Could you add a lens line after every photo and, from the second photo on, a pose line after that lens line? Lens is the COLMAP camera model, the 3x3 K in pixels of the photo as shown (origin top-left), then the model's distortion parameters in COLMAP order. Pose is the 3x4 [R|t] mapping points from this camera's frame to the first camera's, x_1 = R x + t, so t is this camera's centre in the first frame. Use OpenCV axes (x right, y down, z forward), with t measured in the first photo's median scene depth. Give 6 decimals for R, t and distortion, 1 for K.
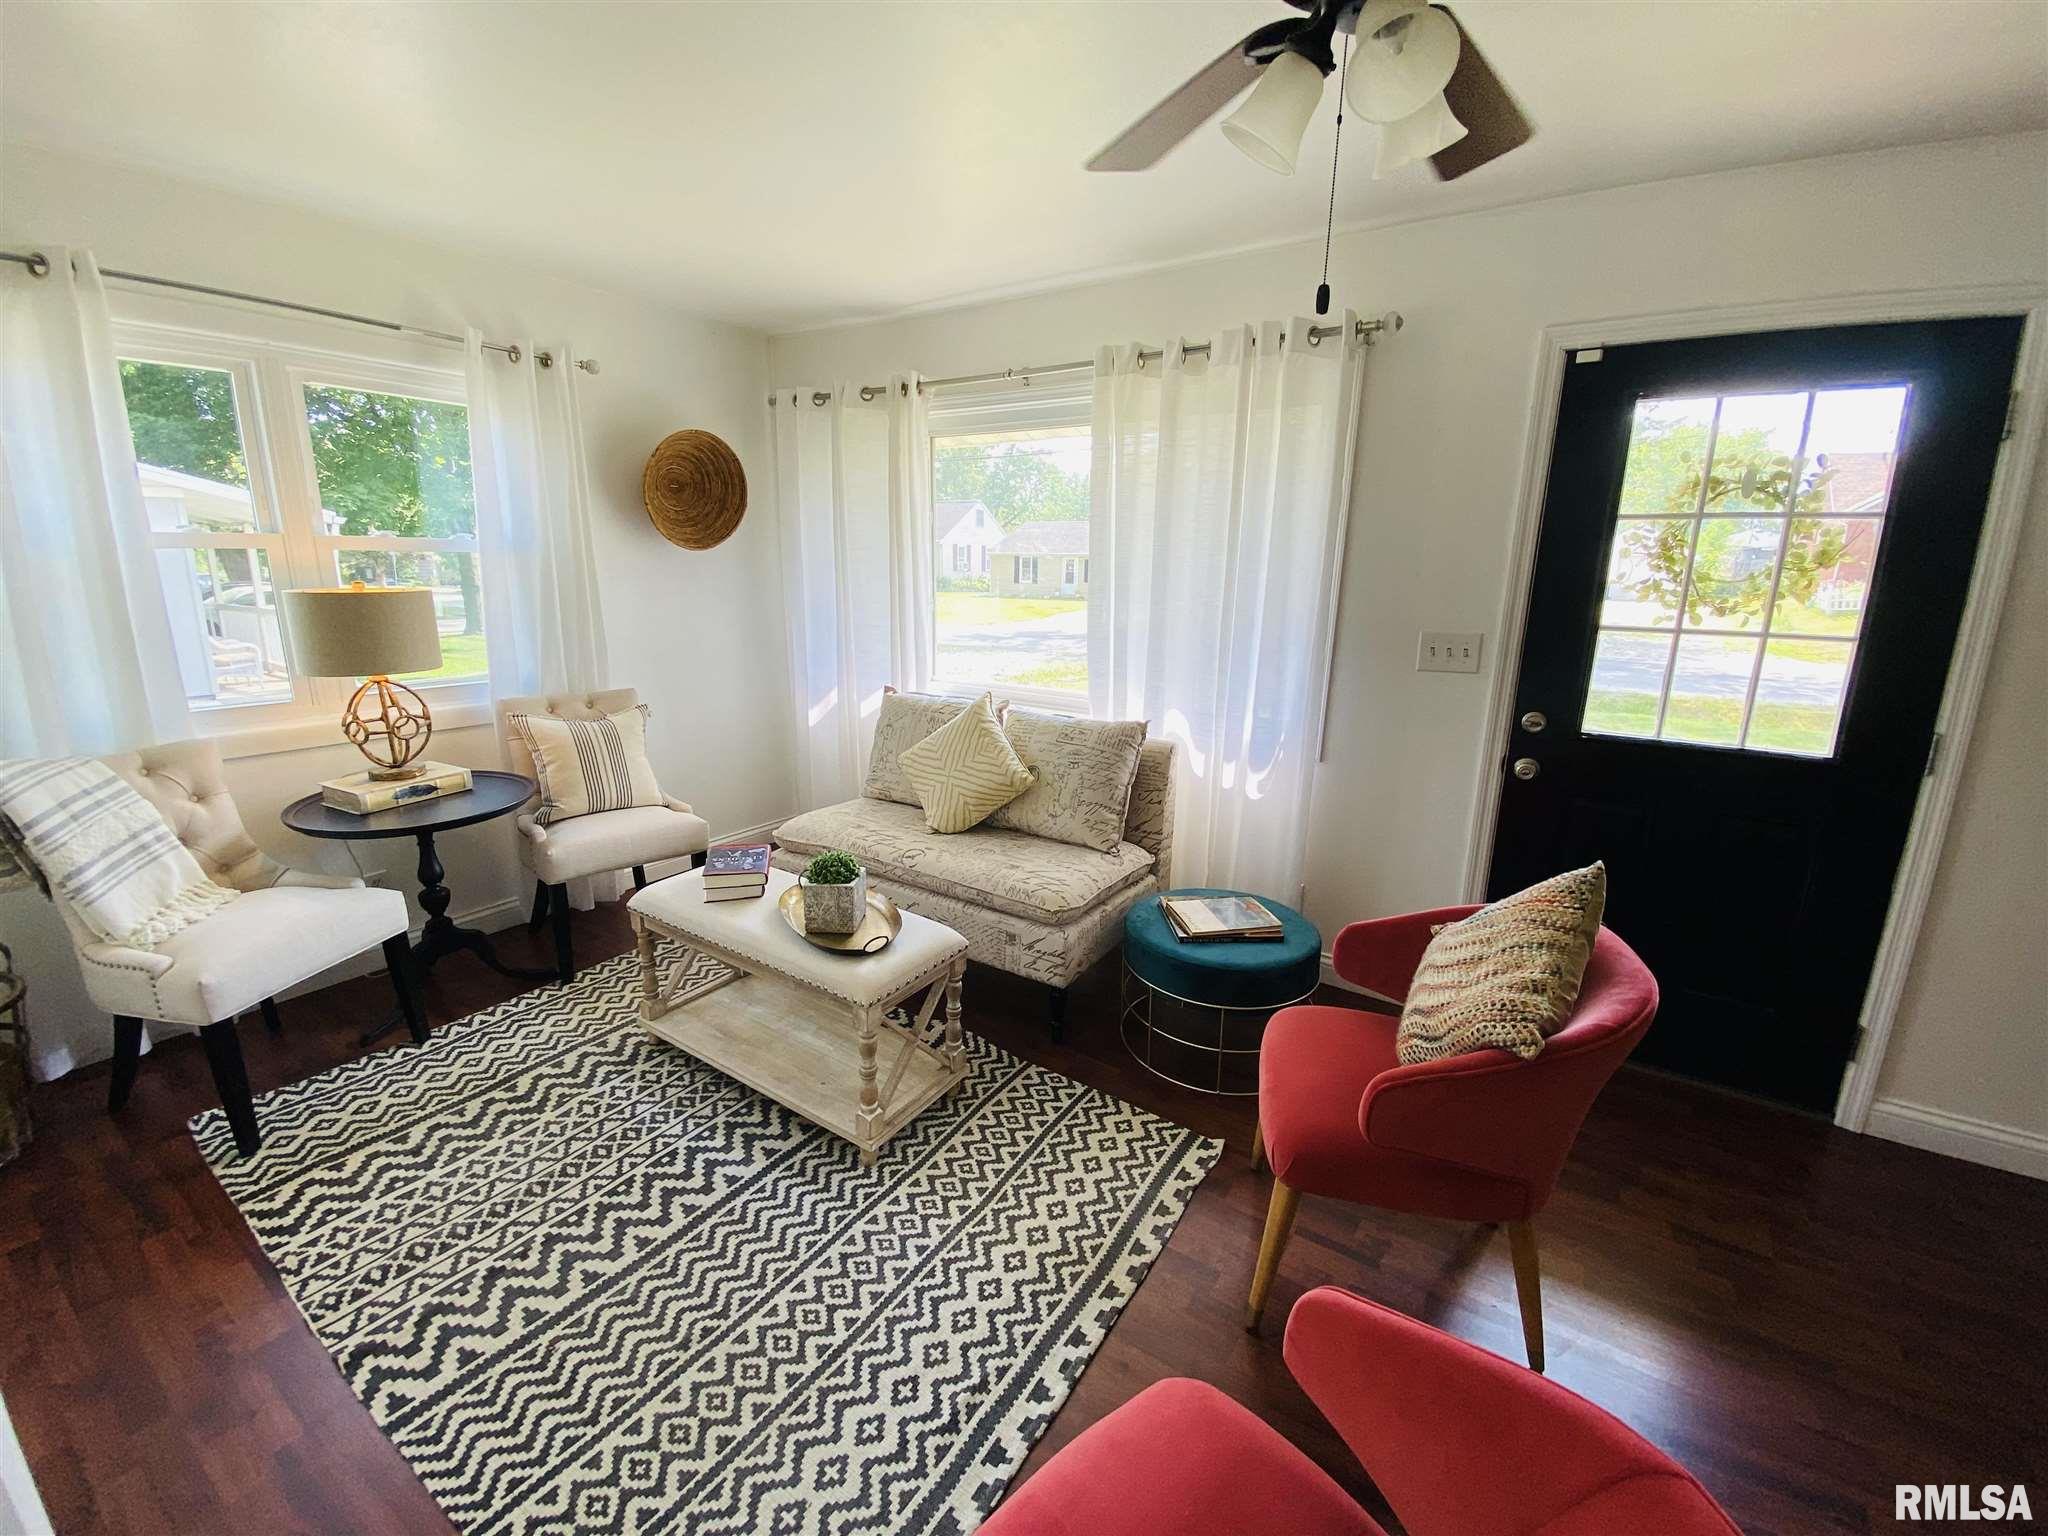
lens RADIAL K [[842.4, 0, 1032.2], [0, 842.4, 761.0], [0, 0, 1]] dist [0.001567, -0.010024]
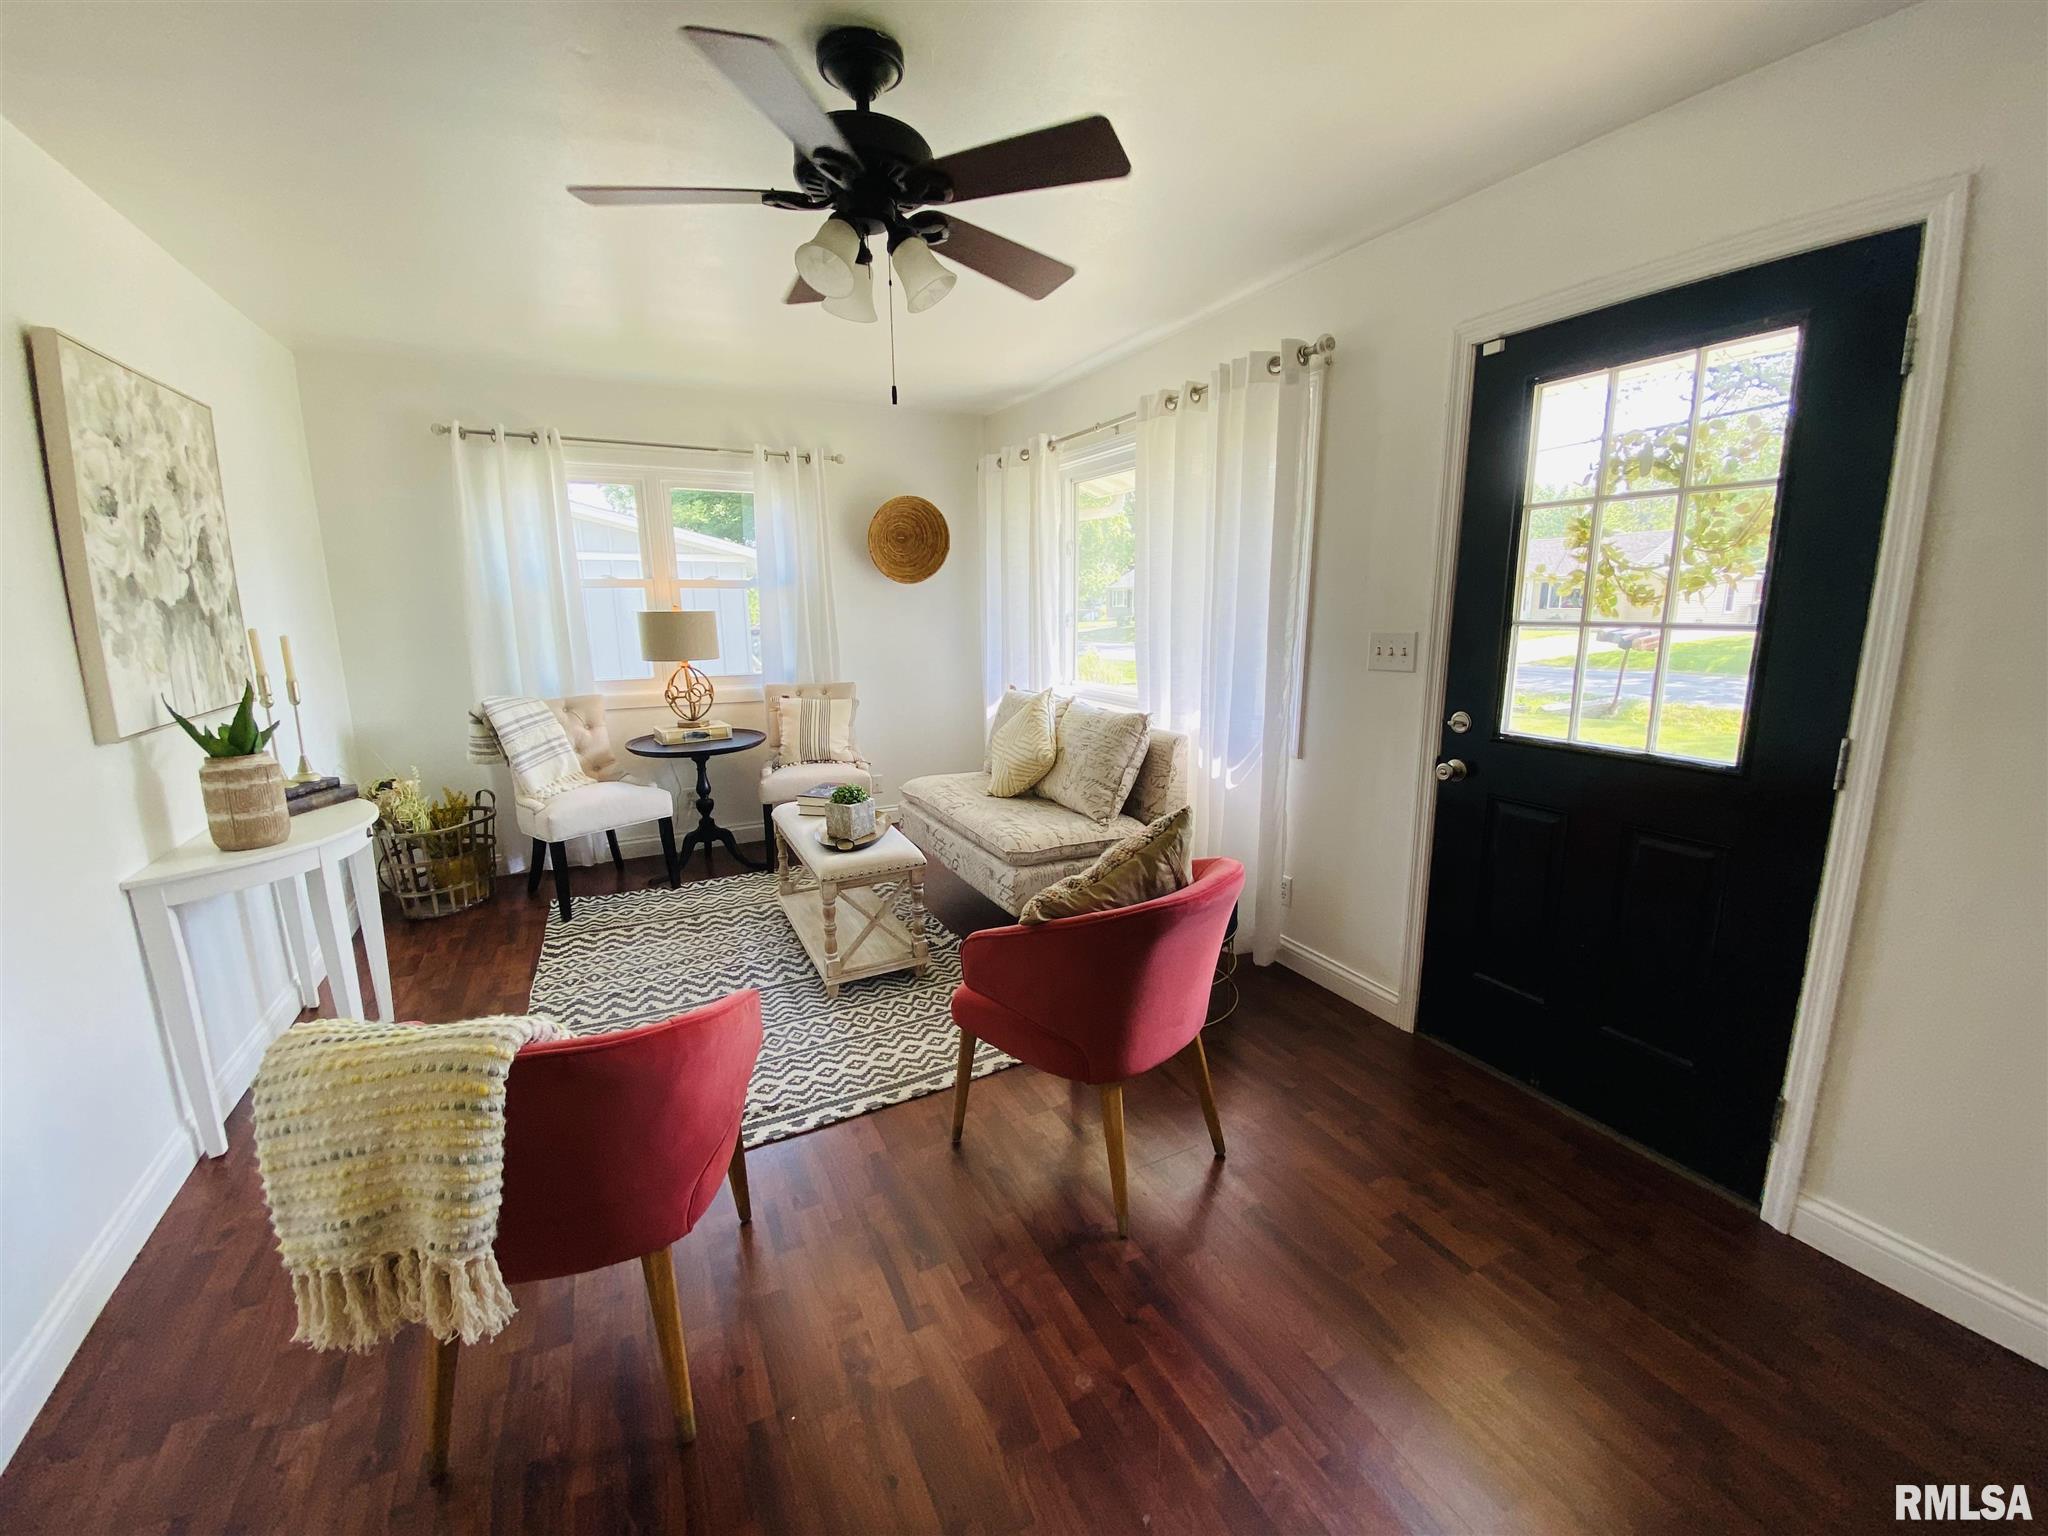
lens RADIAL K [[830.3, 0, 1034.3], [0, 830.3, 763.7], [0, 0, 1]] dist [0.028615, -0.020745]
pose [[0.871339, 0.070361, -0.485611, 0.696972], [-0.089004, 0.995912, -0.015400, 0.065338], [0.482542, 0.056640, 0.874039, -0.089785]]
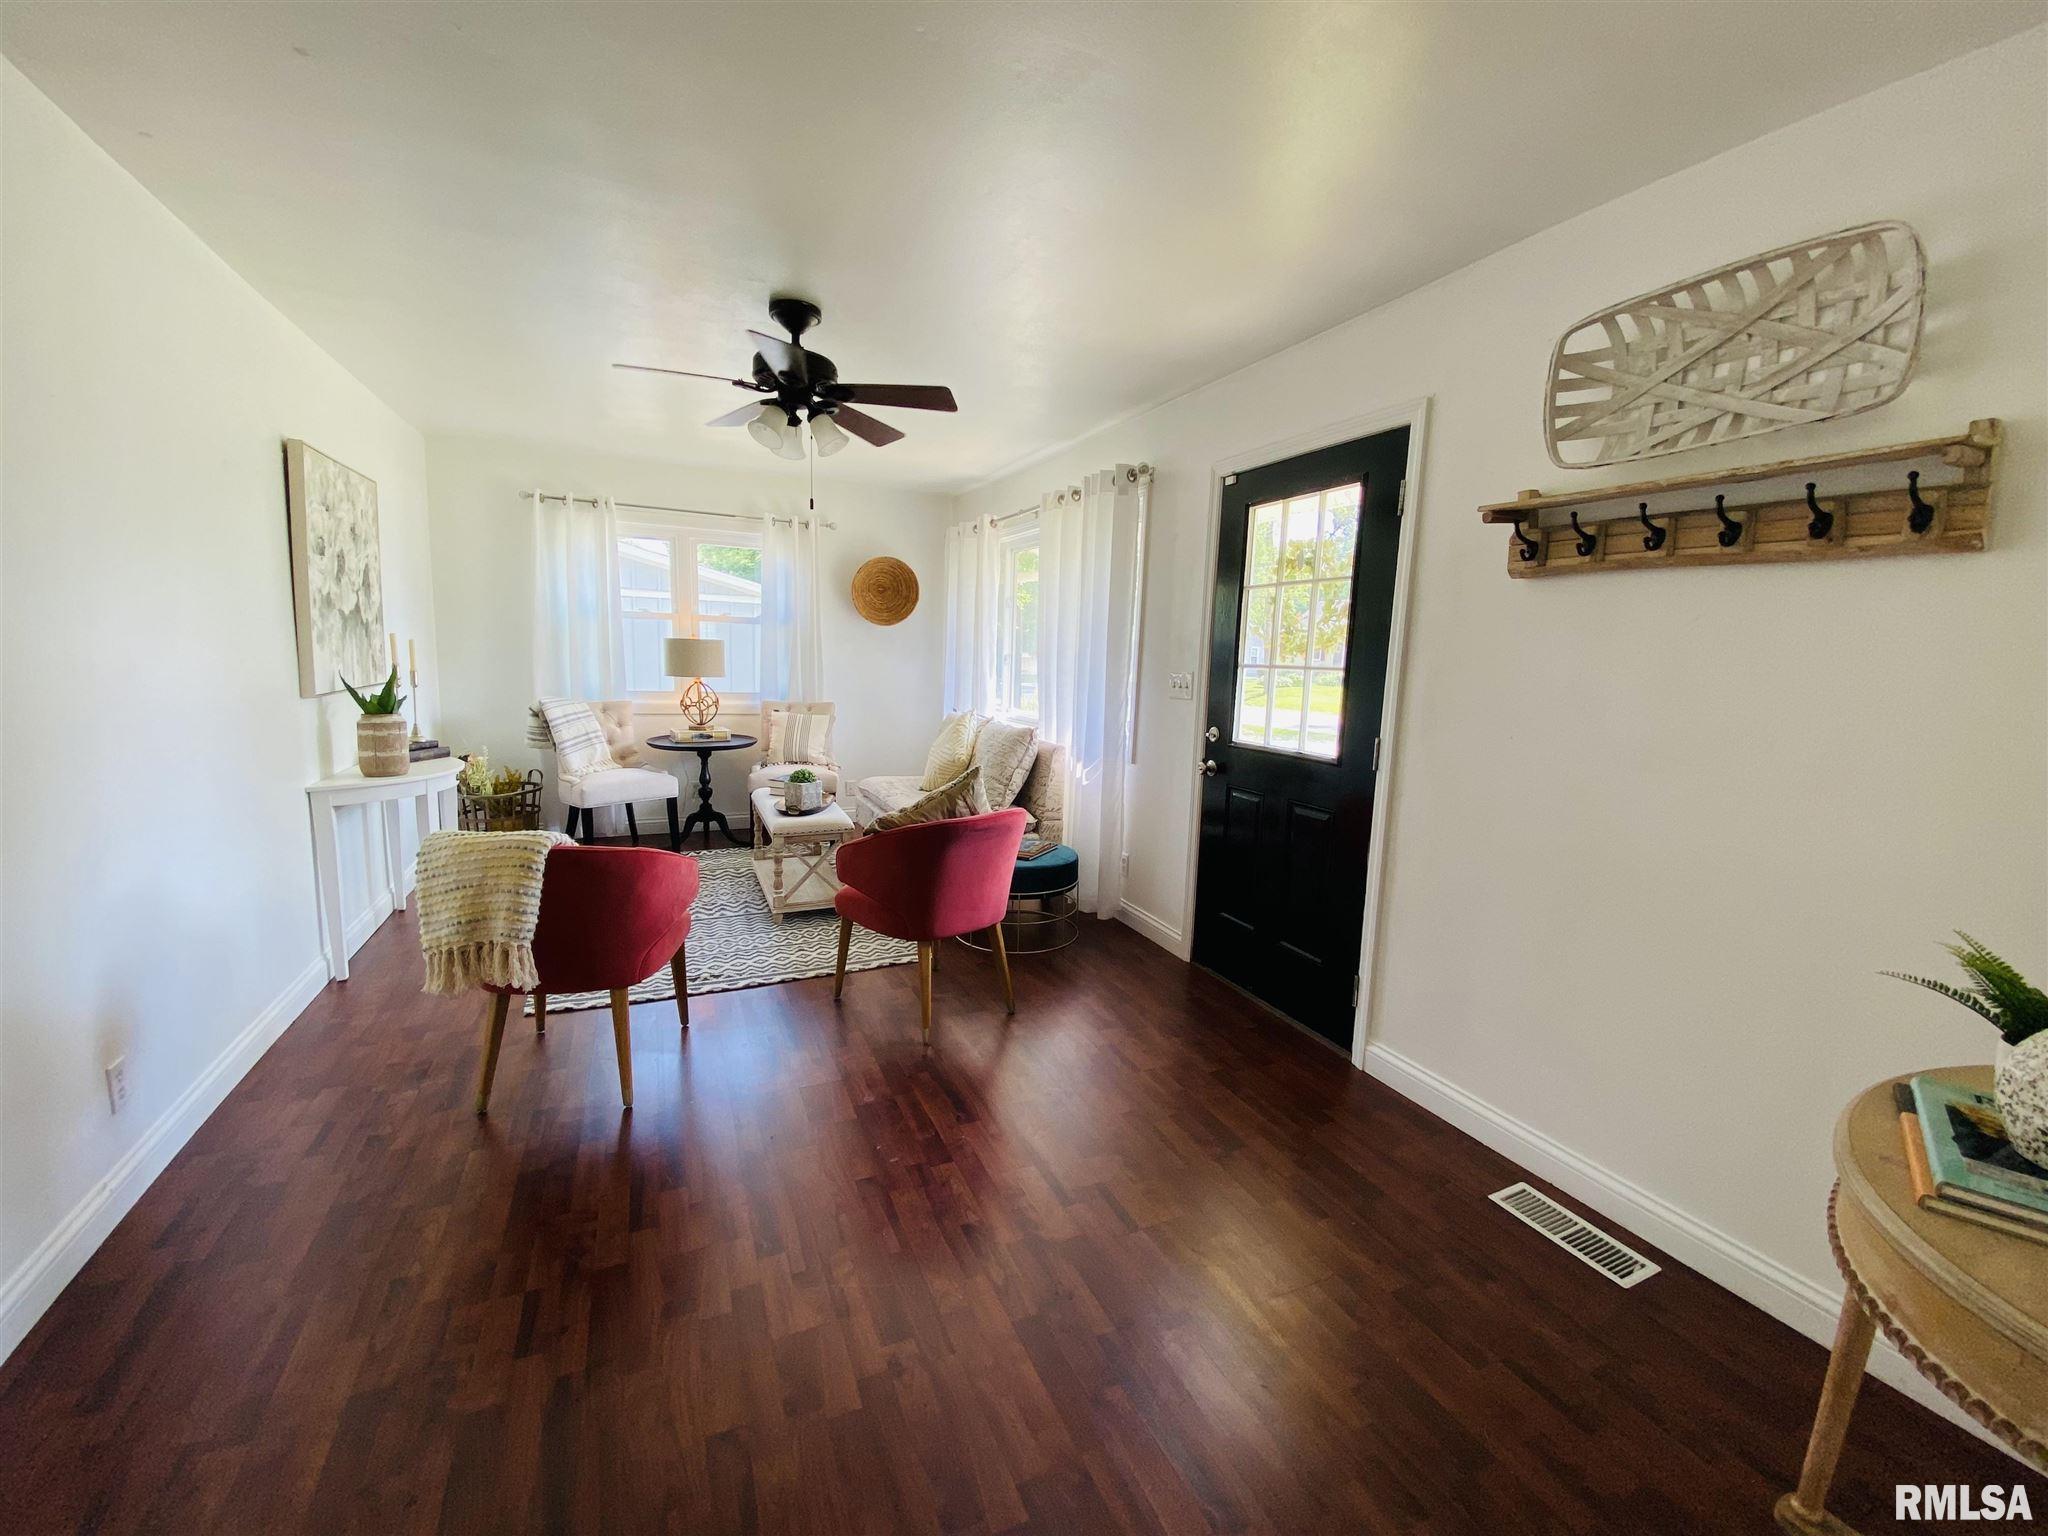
lens RADIAL K [[826.8, 0, 1035.8], [0, 826.8, 765.4], [0, 0, 1]] dist [0.039924, -0.030690]
pose [[0.849305, 0.082604, -0.521400, 1.157533], [-0.139158, 0.987780, -0.070181, 0.153858], [0.509232, 0.132162, 0.850421, -0.335218]]
